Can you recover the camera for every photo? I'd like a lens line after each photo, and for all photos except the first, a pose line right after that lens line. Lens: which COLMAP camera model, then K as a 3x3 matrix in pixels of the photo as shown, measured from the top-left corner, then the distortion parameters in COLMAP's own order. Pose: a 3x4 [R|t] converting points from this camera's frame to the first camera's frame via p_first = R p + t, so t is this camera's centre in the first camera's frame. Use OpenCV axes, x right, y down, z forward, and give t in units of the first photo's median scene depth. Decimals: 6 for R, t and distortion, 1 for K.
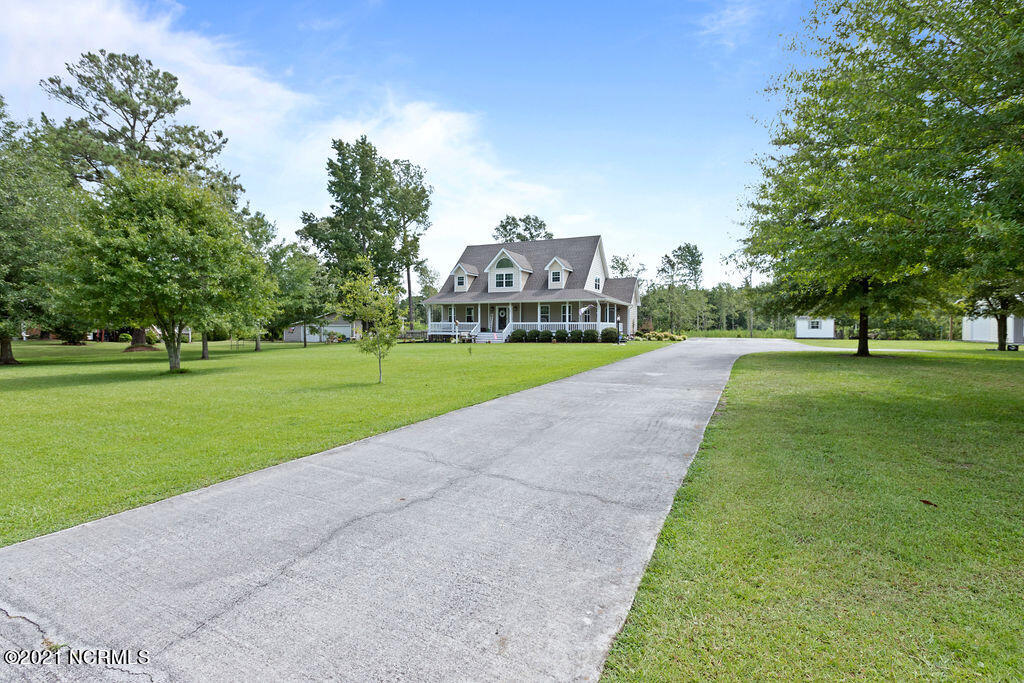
lens RADIAL K [[453.1, 0, 516.4], [0, 453.1, 331.2], [0, 0, 1]] dist [0.002433, 0.000318]
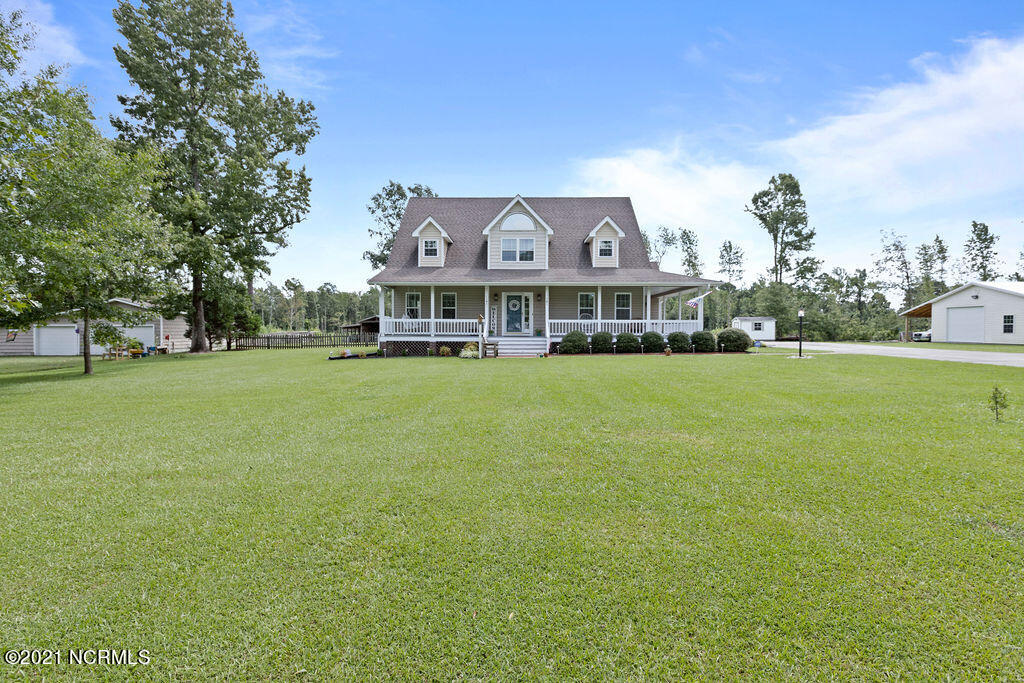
lens RADIAL K [[453.1, 0, 516.4], [0, 453.1, 331.2], [0, 0, 1]] dist [0.002433, 0.000318]
pose [[0.915793, -0.001384, 0.401648, -0.268534], [0.003648, 0.999981, -0.004871, -0.001464], [-0.401634, 0.005926, 0.915781, 0.448717]]
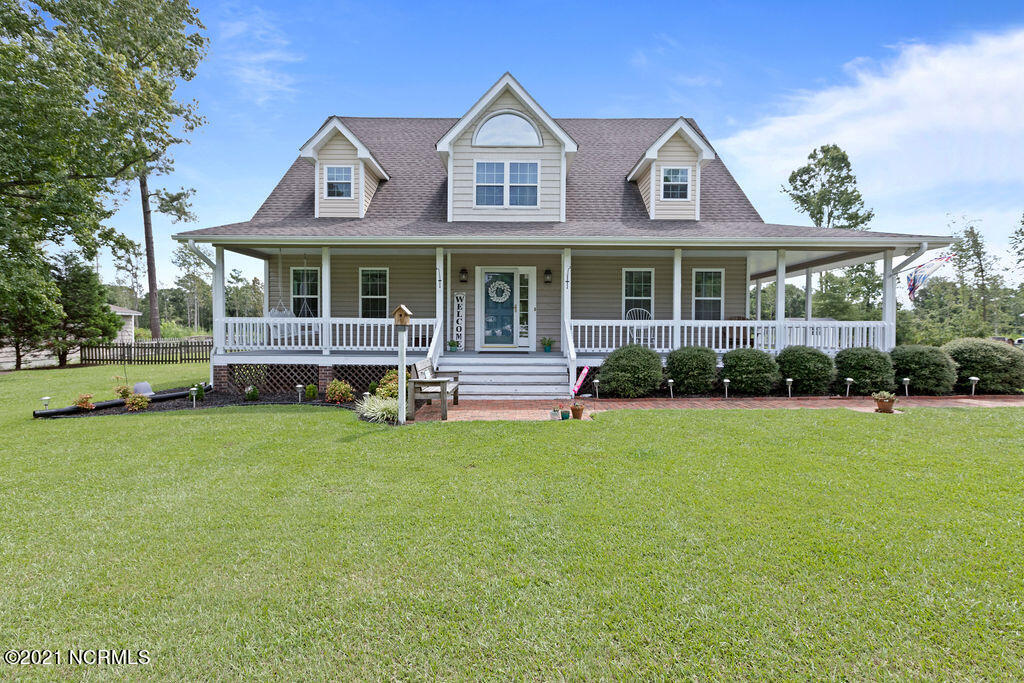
lens RADIAL K [[453.1, 0, 516.4], [0, 453.1, 331.2], [0, 0, 1]] dist [0.002433, 0.000318]
pose [[0.907876, 0.001380, 0.419237, -0.149118], [0.002159, 0.999966, -0.007968, -0.009437], [-0.419234, 0.008139, 0.907842, 0.714043]]
